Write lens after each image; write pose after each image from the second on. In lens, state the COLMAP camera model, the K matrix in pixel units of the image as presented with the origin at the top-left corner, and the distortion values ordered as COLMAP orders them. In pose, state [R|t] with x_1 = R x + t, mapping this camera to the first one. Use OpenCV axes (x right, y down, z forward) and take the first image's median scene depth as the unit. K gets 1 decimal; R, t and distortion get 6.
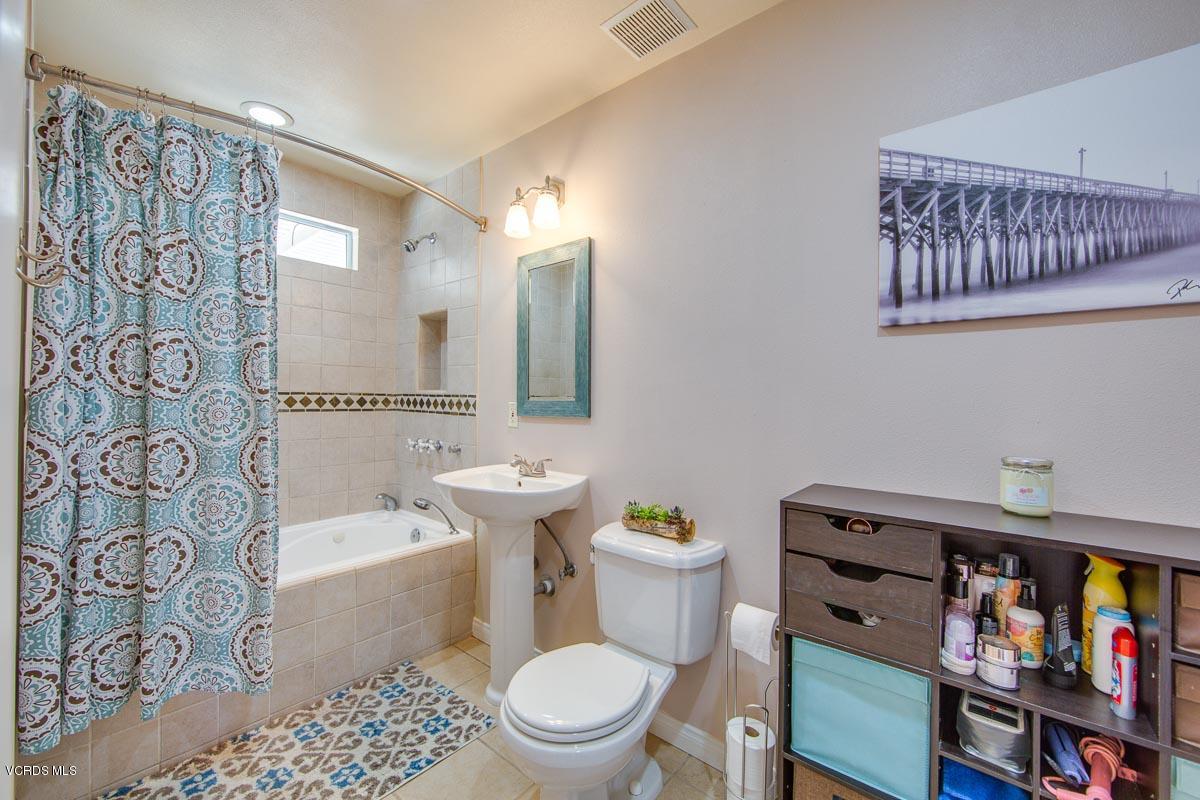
lens RADIAL K [[475.0, 0, 598.0], [0, 475.0, 399.0], [0, 0, 1]] dist [-0.003781, 0.000631]
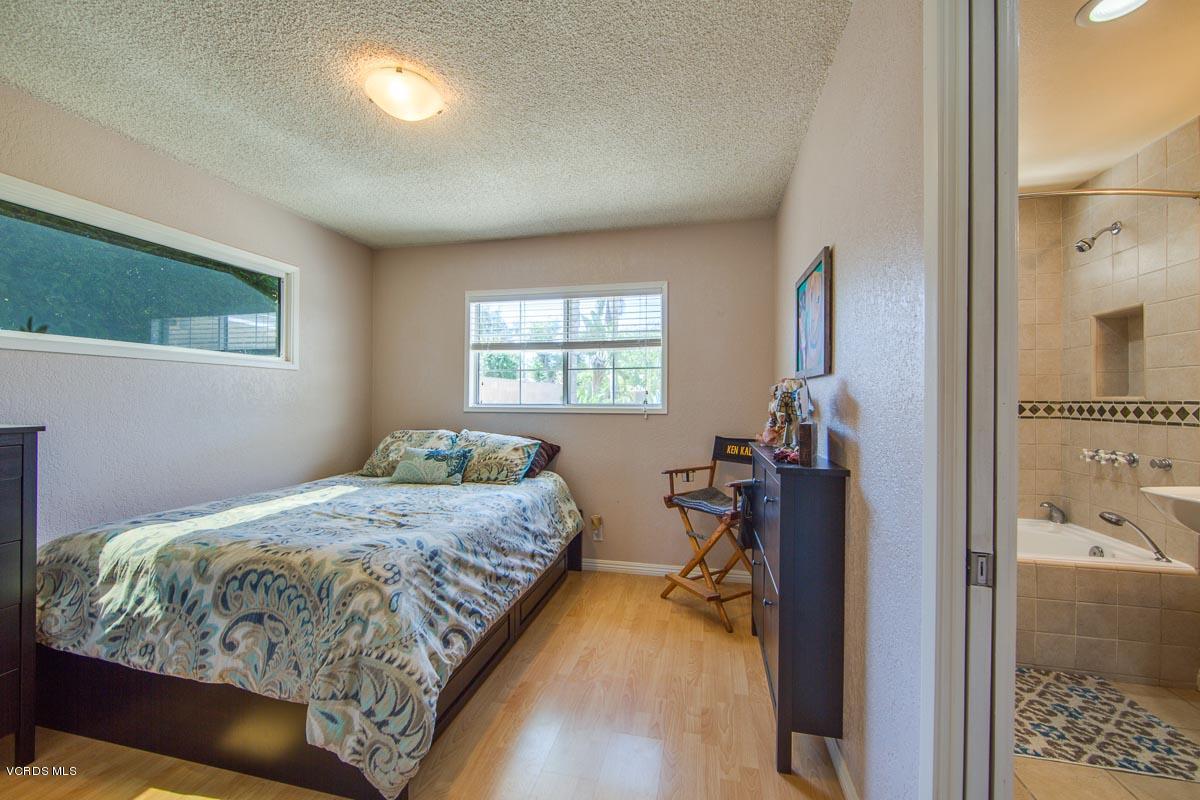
lens RADIAL K [[475.0, 0, 600.0], [0, 475.0, 401.4], [0, 0, 1]] dist [-0.003781, 0.000631]
pose [[0.442197, -0.013912, -0.896810, 0.022245], [0.003665, 0.999899, -0.013704, -0.000876], [0.896911, 0.002773, 0.442203, -0.302249]]
